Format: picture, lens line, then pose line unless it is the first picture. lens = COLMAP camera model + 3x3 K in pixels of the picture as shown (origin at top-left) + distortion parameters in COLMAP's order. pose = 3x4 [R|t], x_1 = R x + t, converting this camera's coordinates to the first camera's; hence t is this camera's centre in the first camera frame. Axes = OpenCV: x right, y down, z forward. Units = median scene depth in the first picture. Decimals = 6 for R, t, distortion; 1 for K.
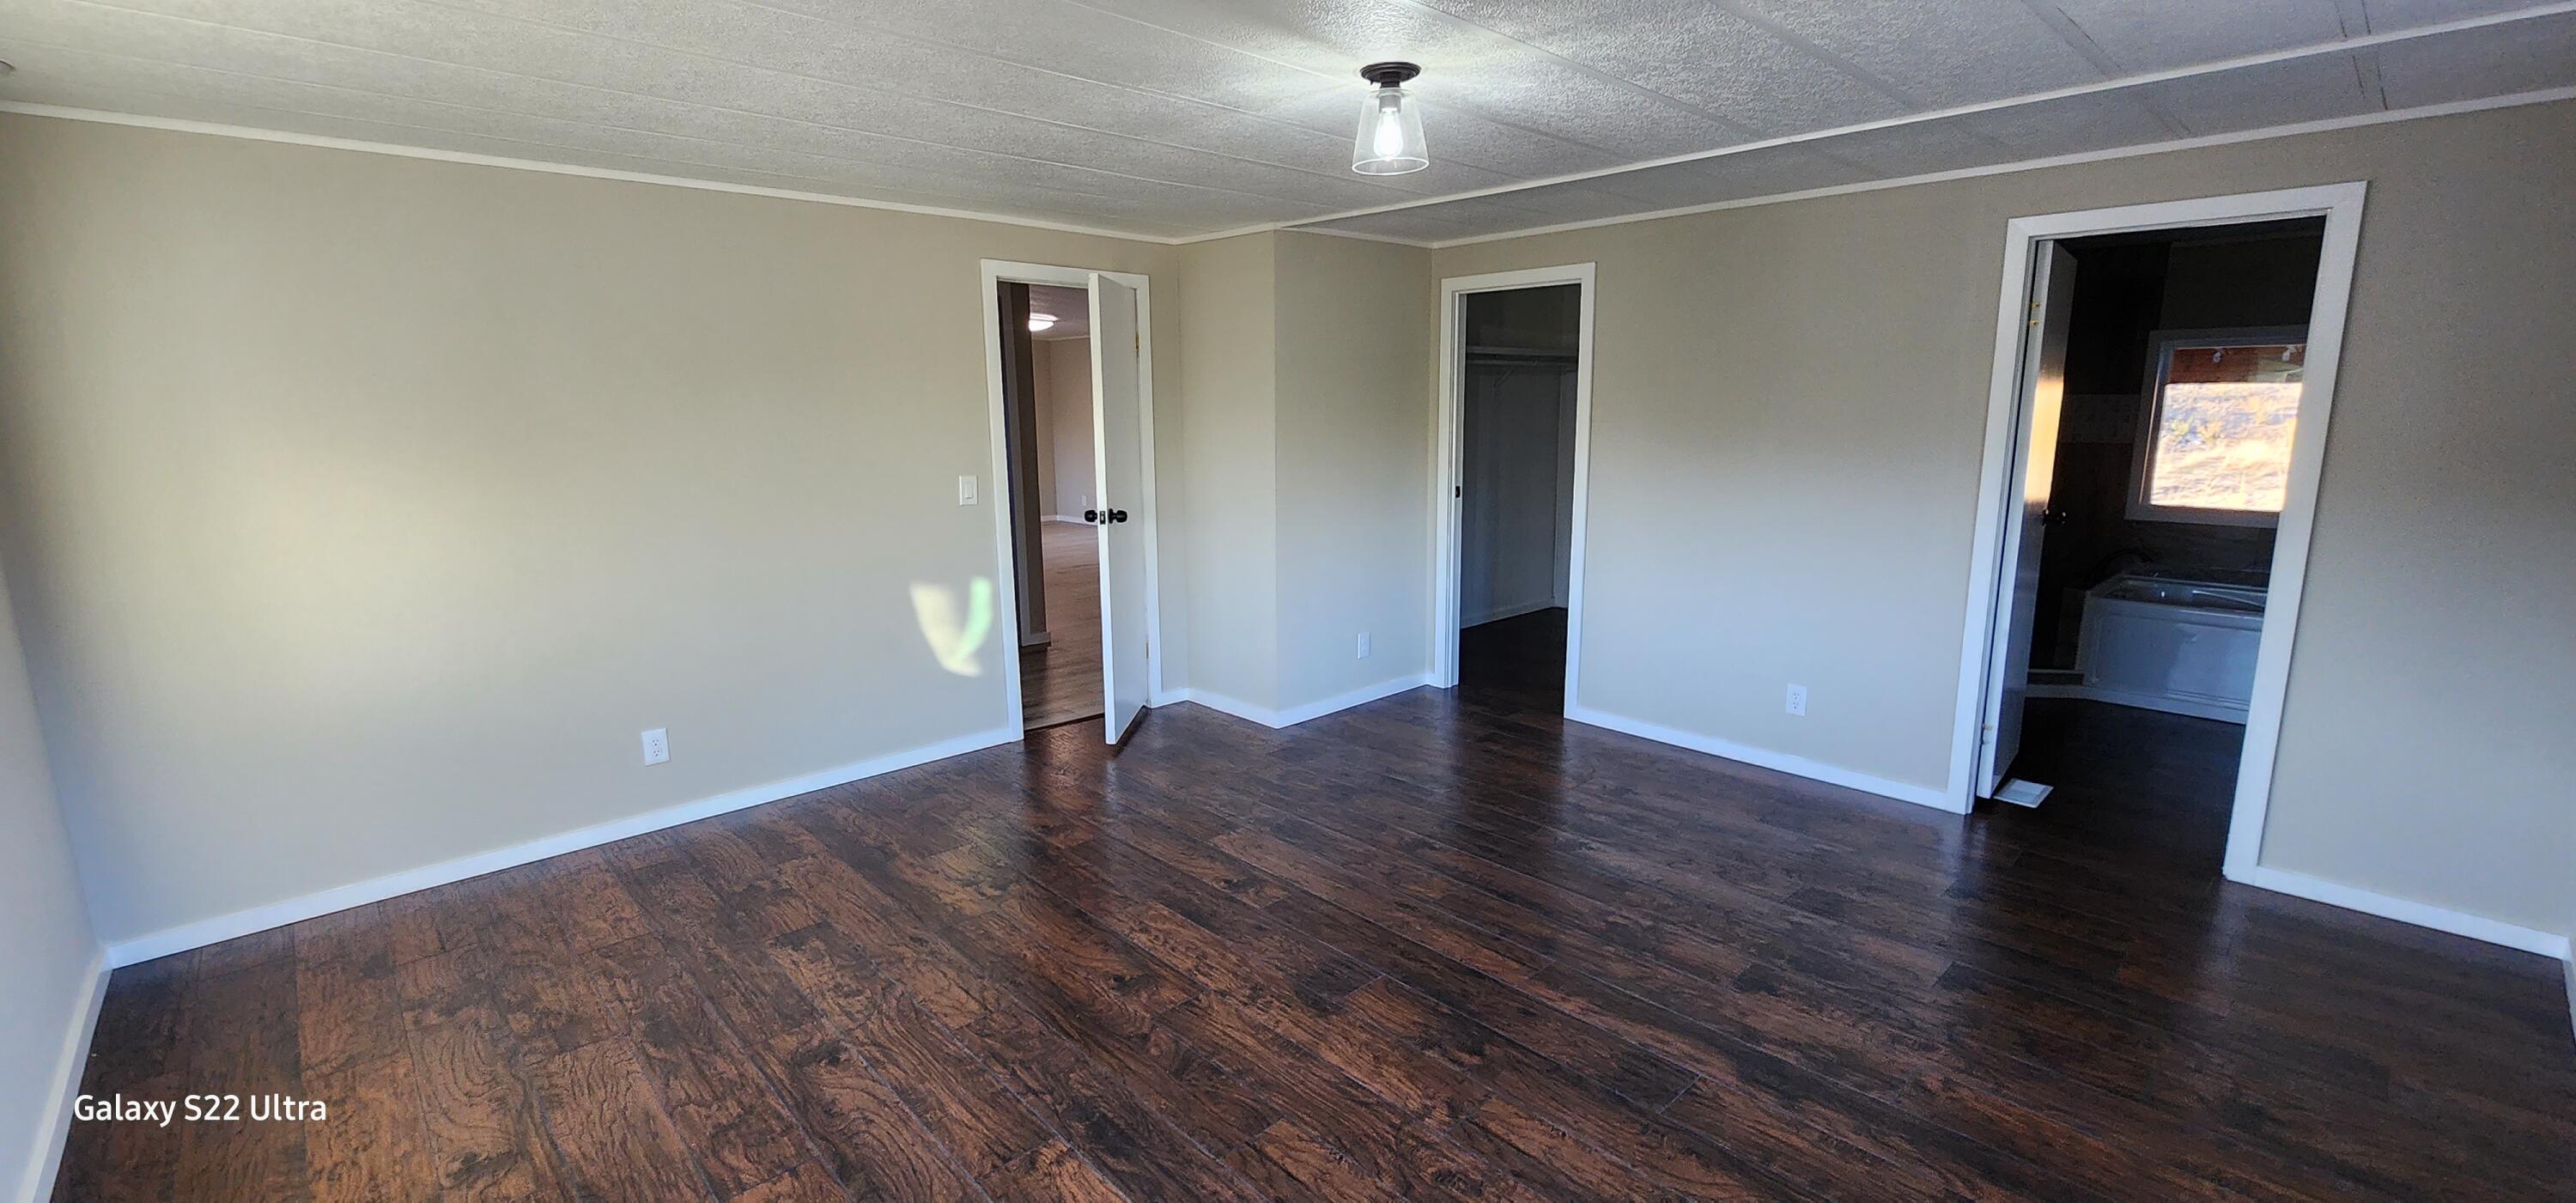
lens RADIAL K [[1068.1, 0, 1282.5], [0, 1068.1, 588.7], [0, 0, 1]] dist [0.000439, -0.000026]
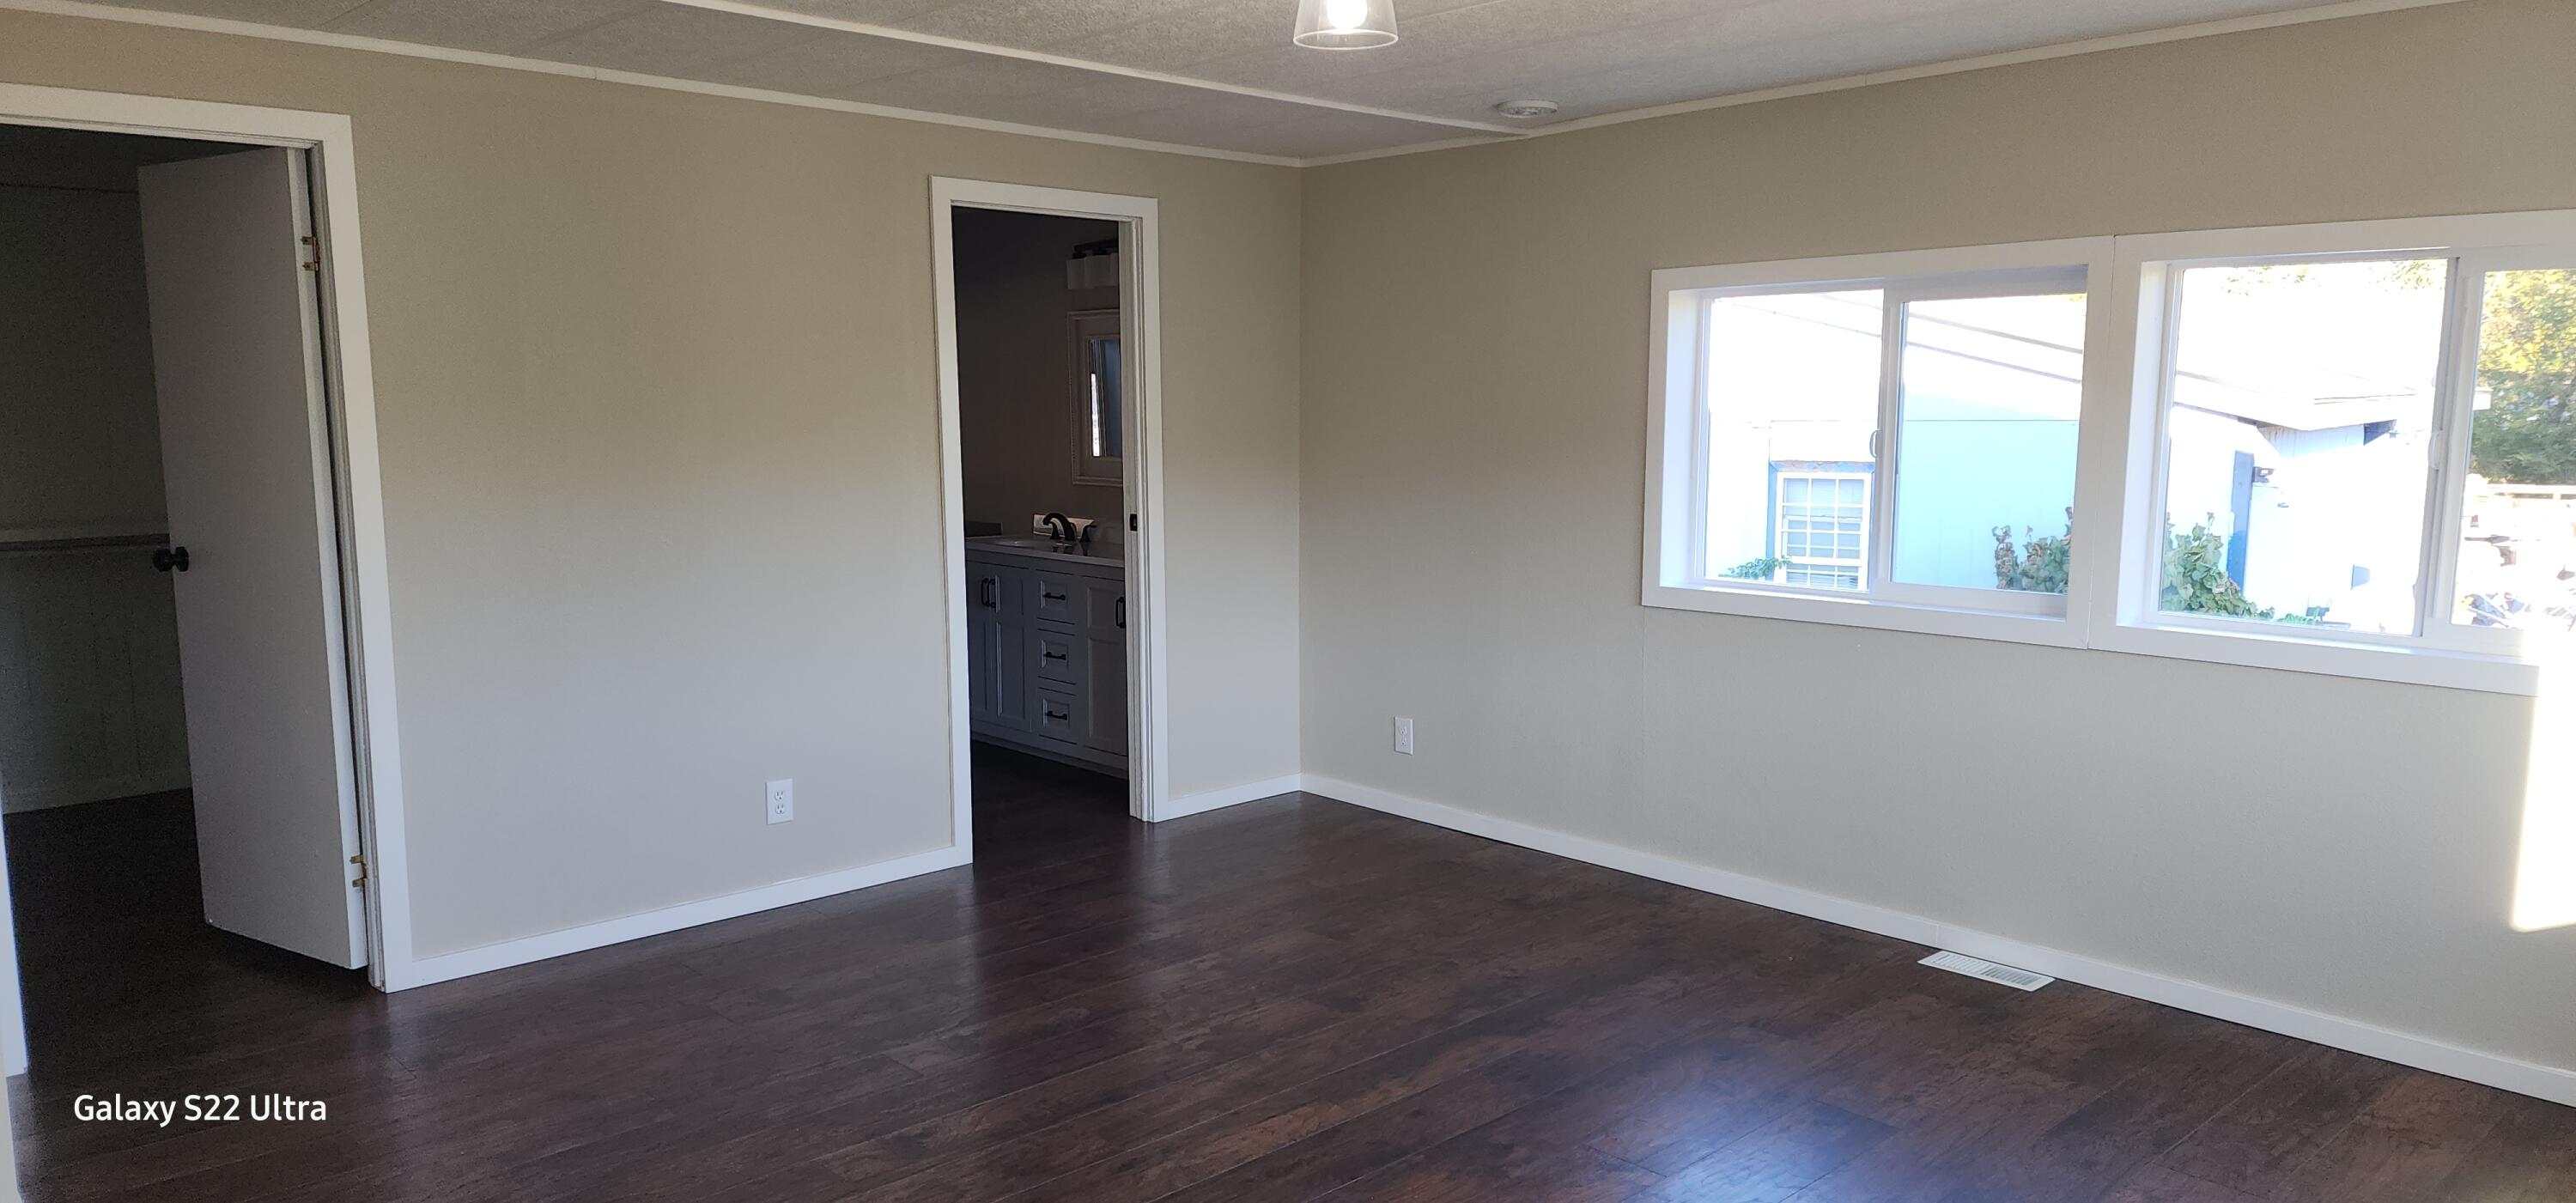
lens RADIAL K [[1741.8, 0, 1282.8], [0, 1741.8, 595.3], [0, 0, 1]] dist [0.106465, -0.104958]
pose [[-0.002055, -0.113139, 0.993577, -0.911528], [0.178729, 0.977539, 0.111683, -0.136508], [-0.983896, 0.177811, 0.018212, 0.862334]]
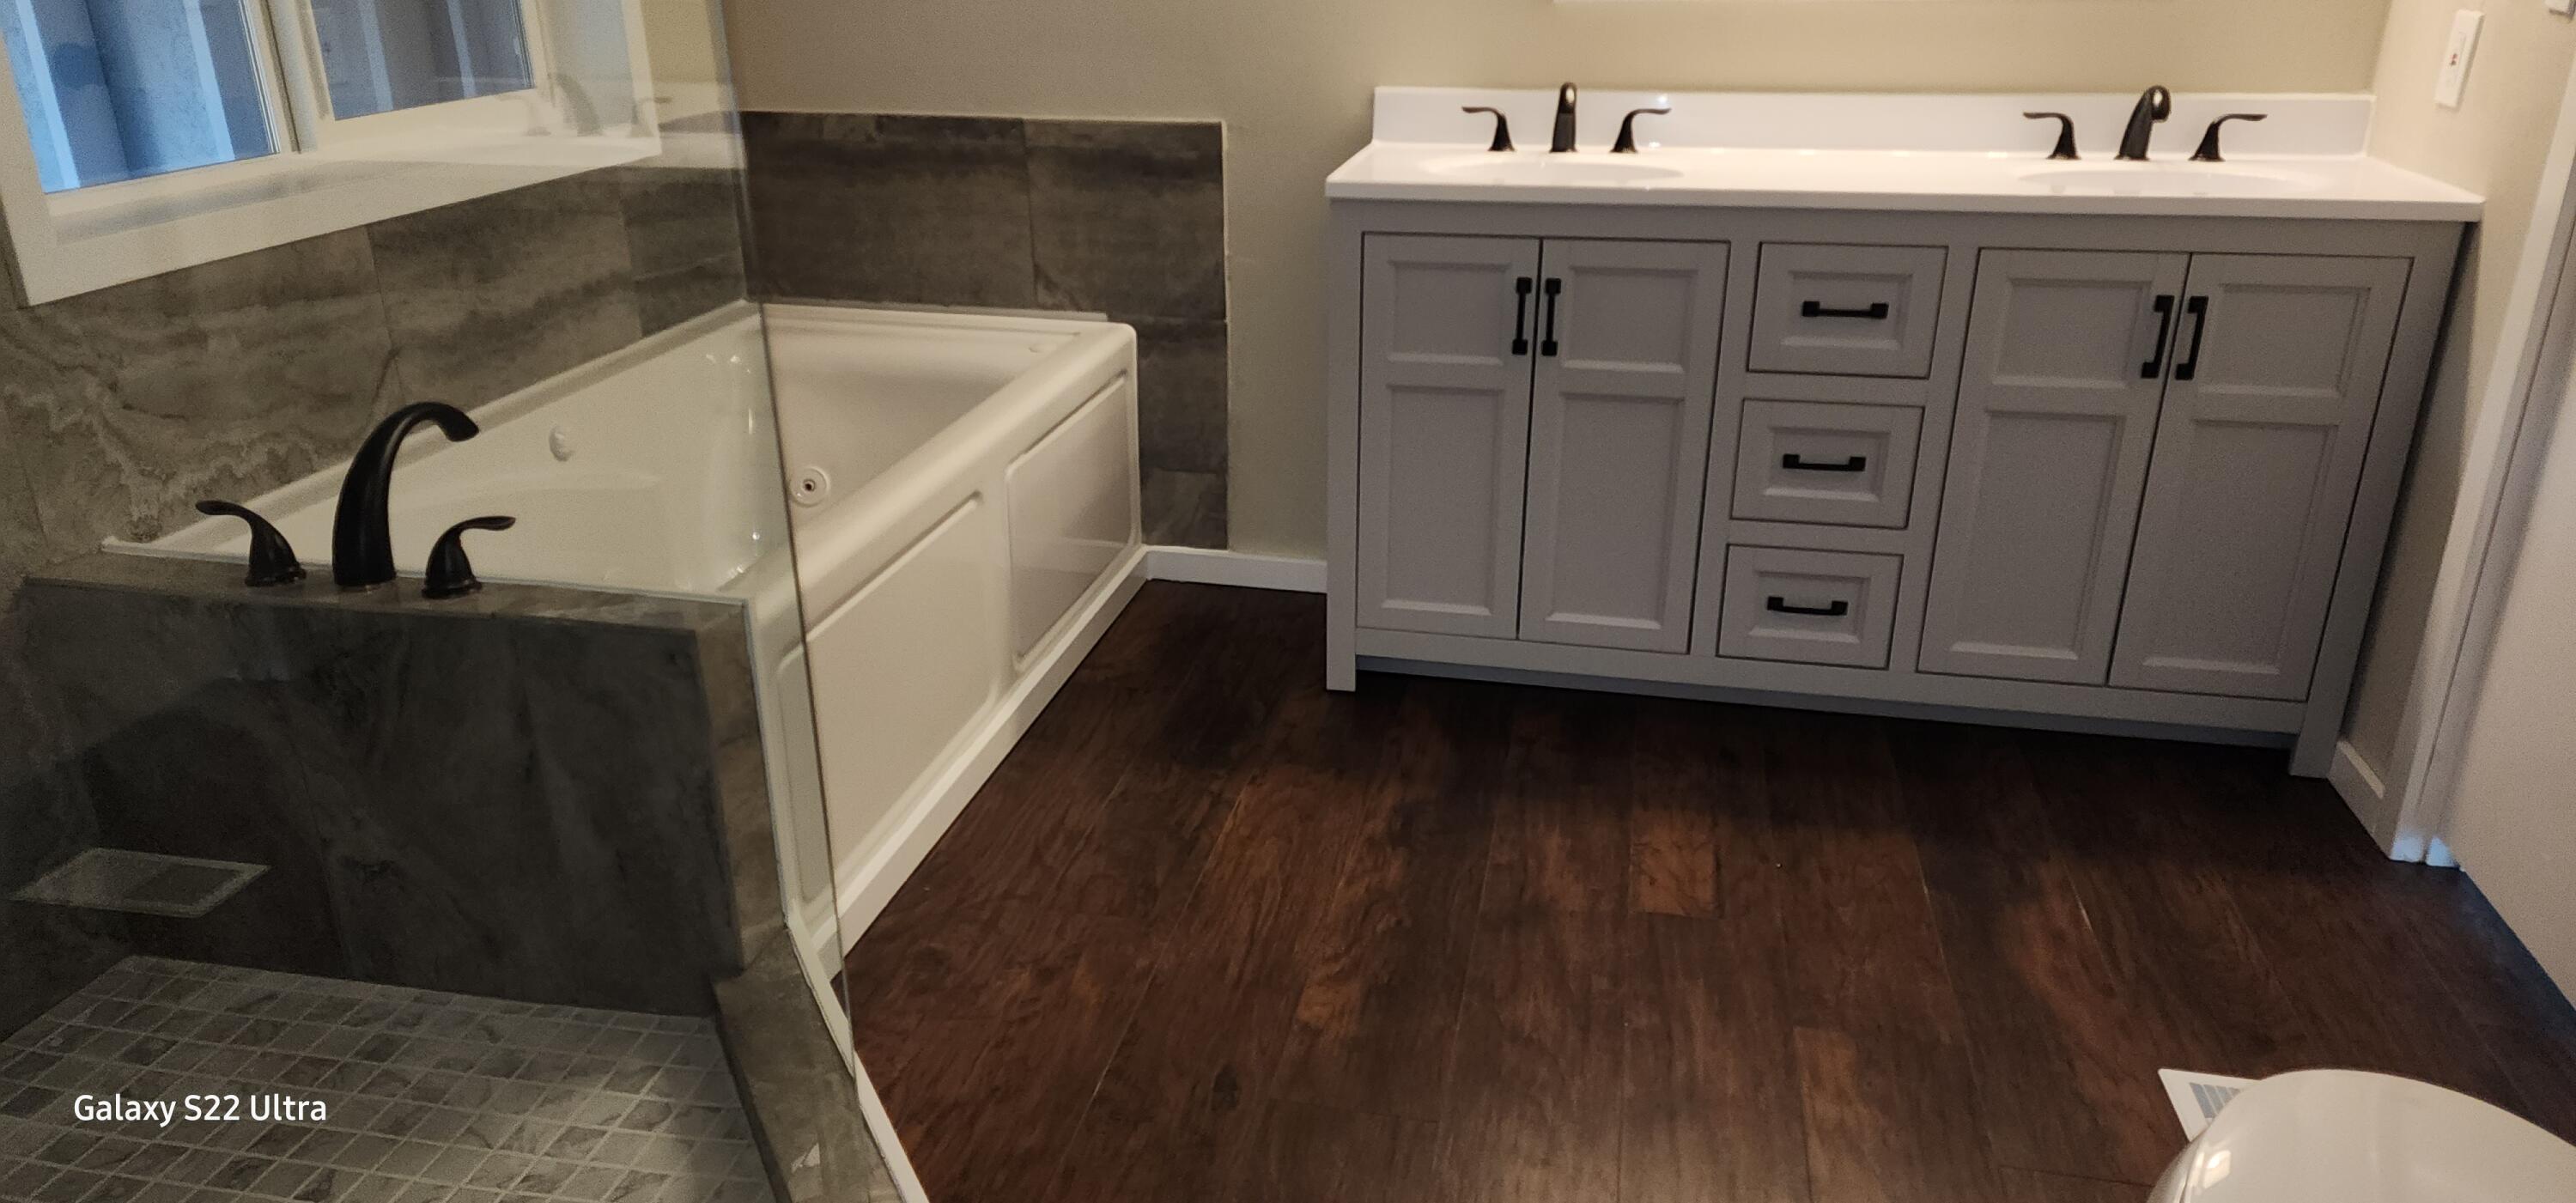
lens RADIAL K [[1707.6, 0, 1270.7], [0, 1707.6, 596.8], [0, 0, 1]] dist [0.109691, -0.098798]
pose [[-0.575425, -0.297810, 0.761706, 0.714453], [0.150442, 0.876911, 0.456503, -0.238960], [-0.803899, 0.377276, -0.459793, 1.815879]]
